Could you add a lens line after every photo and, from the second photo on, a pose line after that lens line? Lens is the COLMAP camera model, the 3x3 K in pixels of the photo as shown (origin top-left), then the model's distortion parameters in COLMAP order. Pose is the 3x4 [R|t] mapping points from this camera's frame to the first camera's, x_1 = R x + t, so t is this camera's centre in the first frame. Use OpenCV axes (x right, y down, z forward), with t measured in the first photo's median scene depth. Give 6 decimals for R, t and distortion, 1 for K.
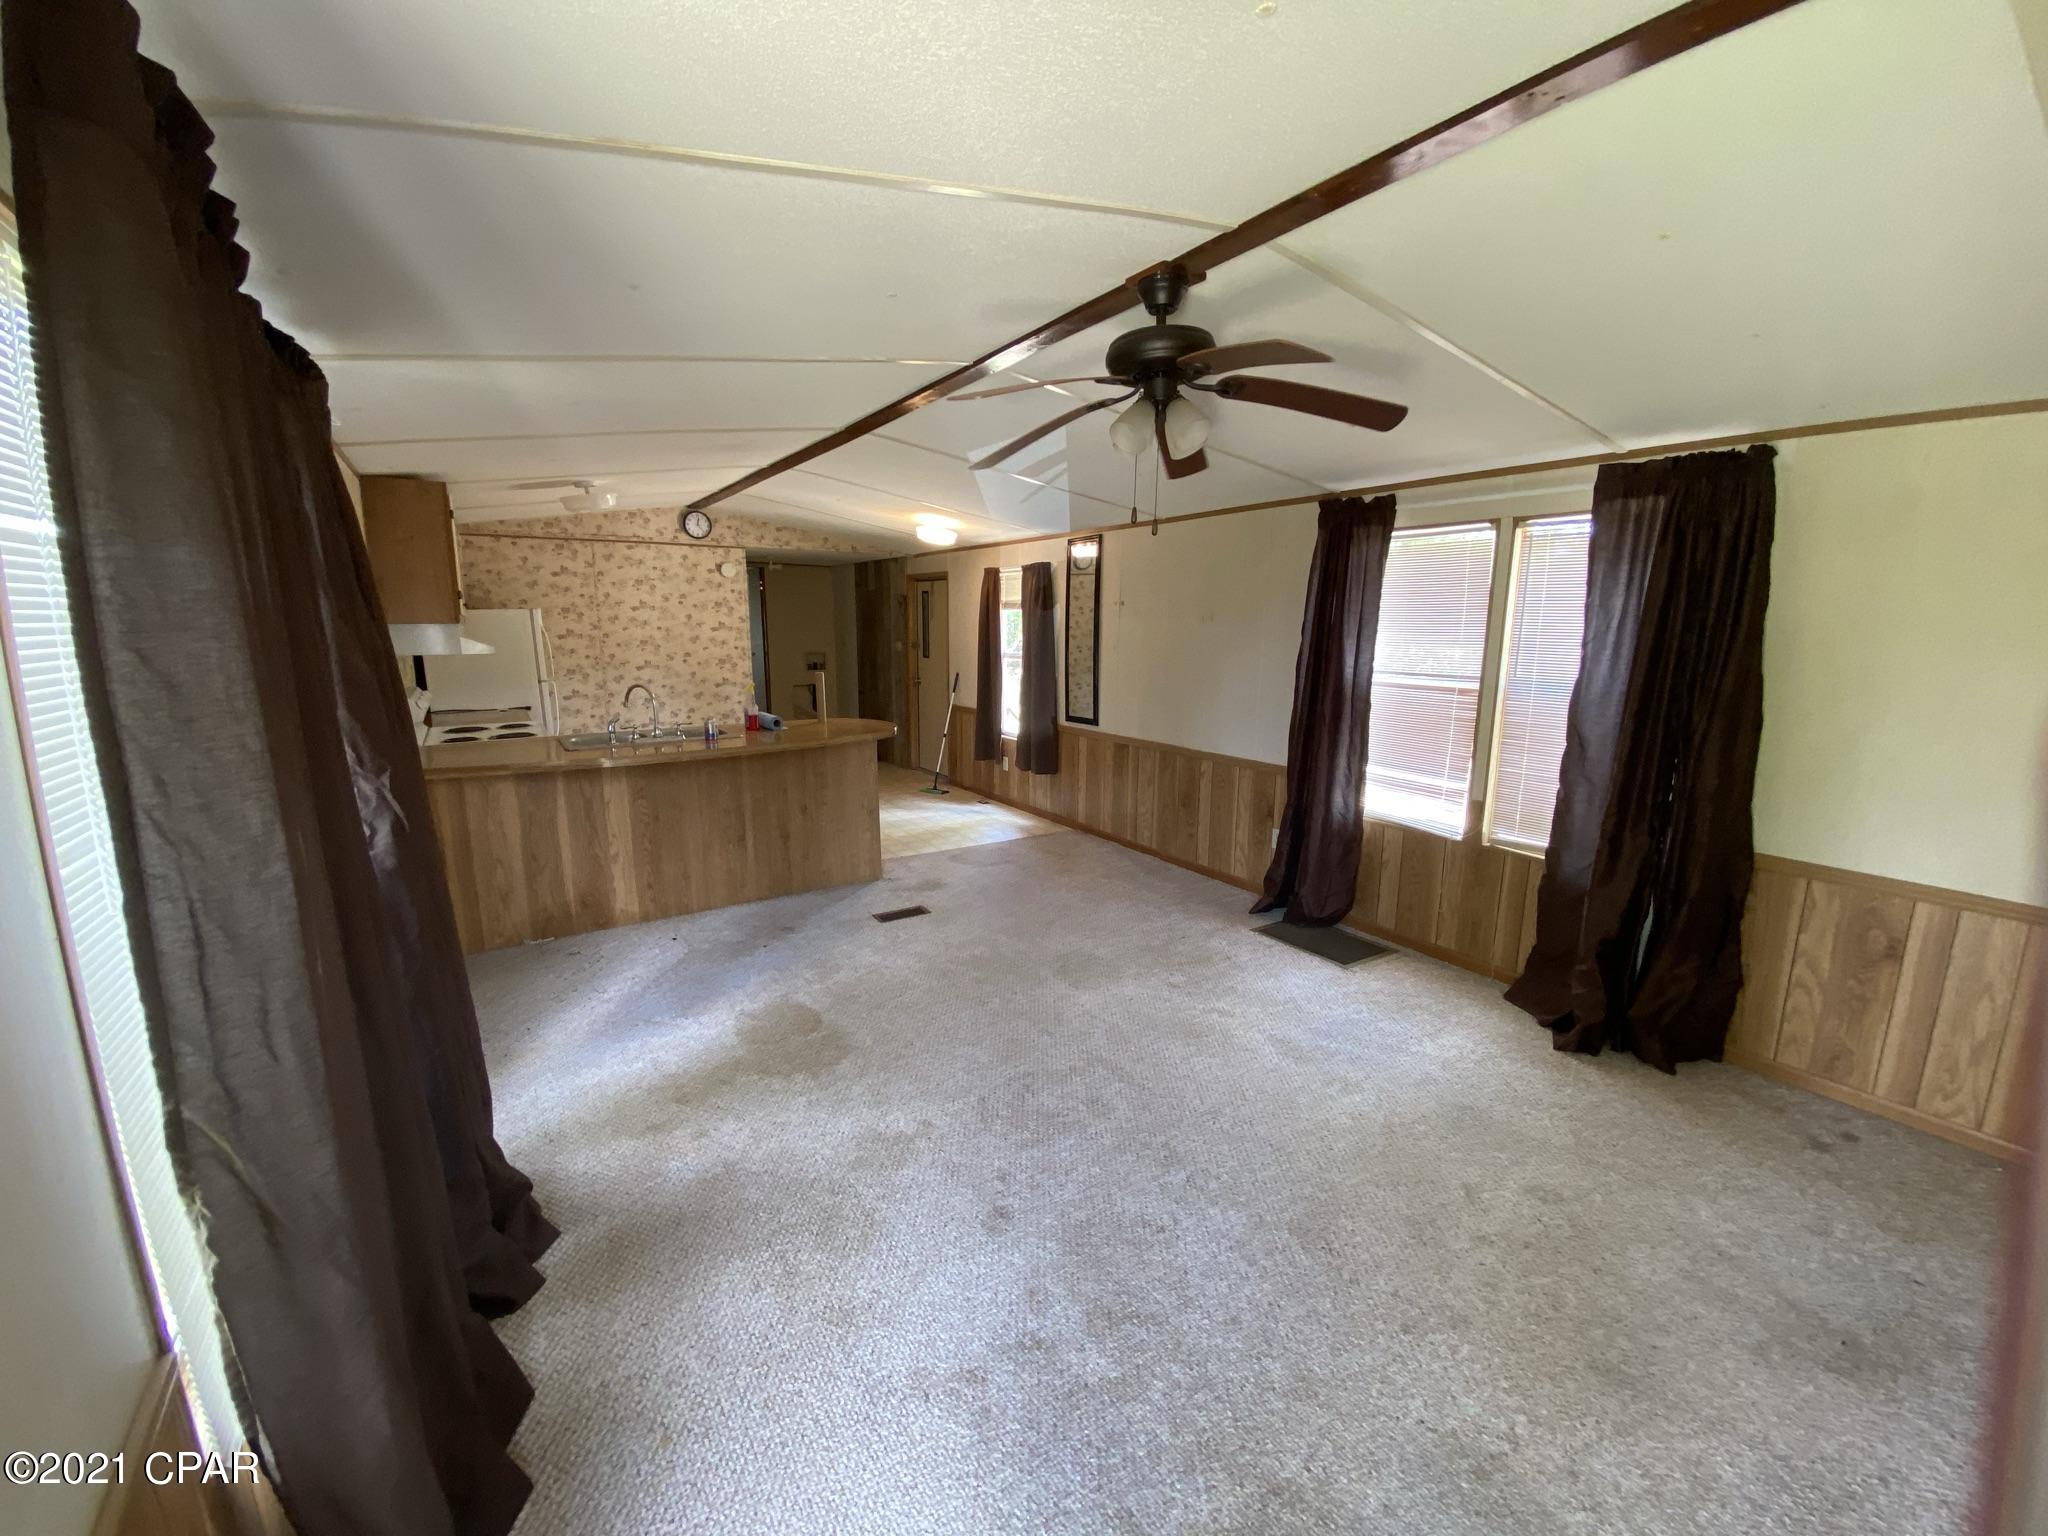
lens RADIAL K [[833.4, 0, 1026.3], [0, 833.4, 778.4], [0, 0, 1]] dist [-0.013477, -0.000656]
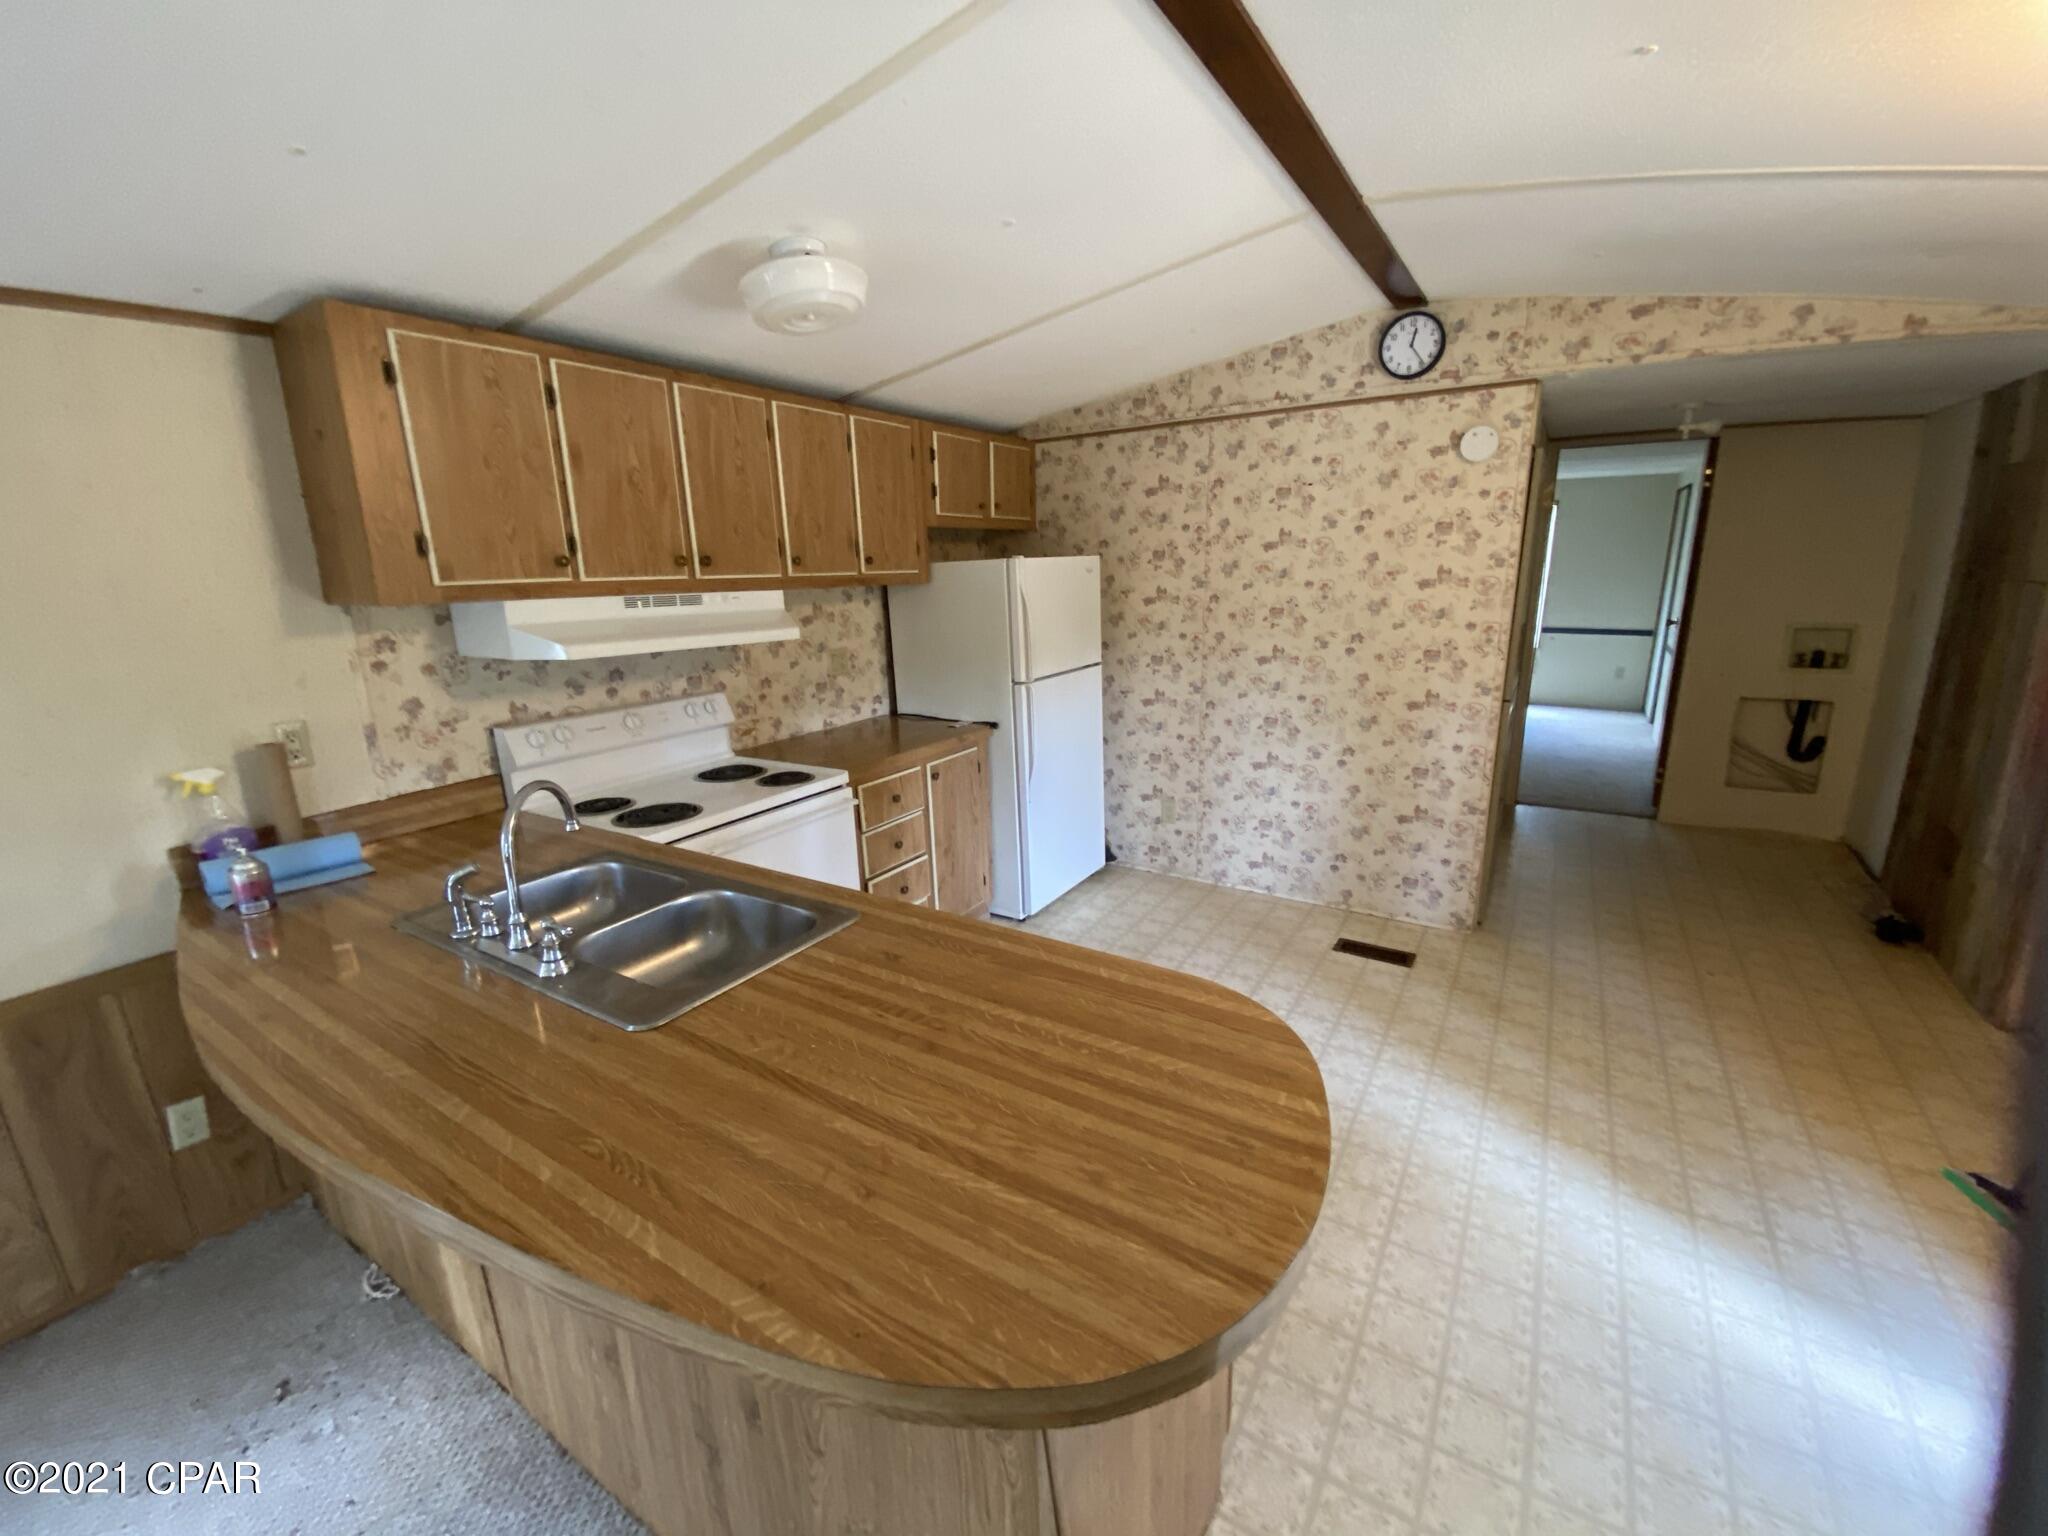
lens RADIAL K [[833.4, 0, 1025.5], [0, 833.4, 800.0], [0, 0, 1]] dist [-0.013477, -0.000656]
pose [[0.408273, 0.224794, -0.884749, -0.036065], [-0.136581, 0.973338, 0.184276, -0.123360], [0.902584, 0.045605, 0.428091, 0.639829]]
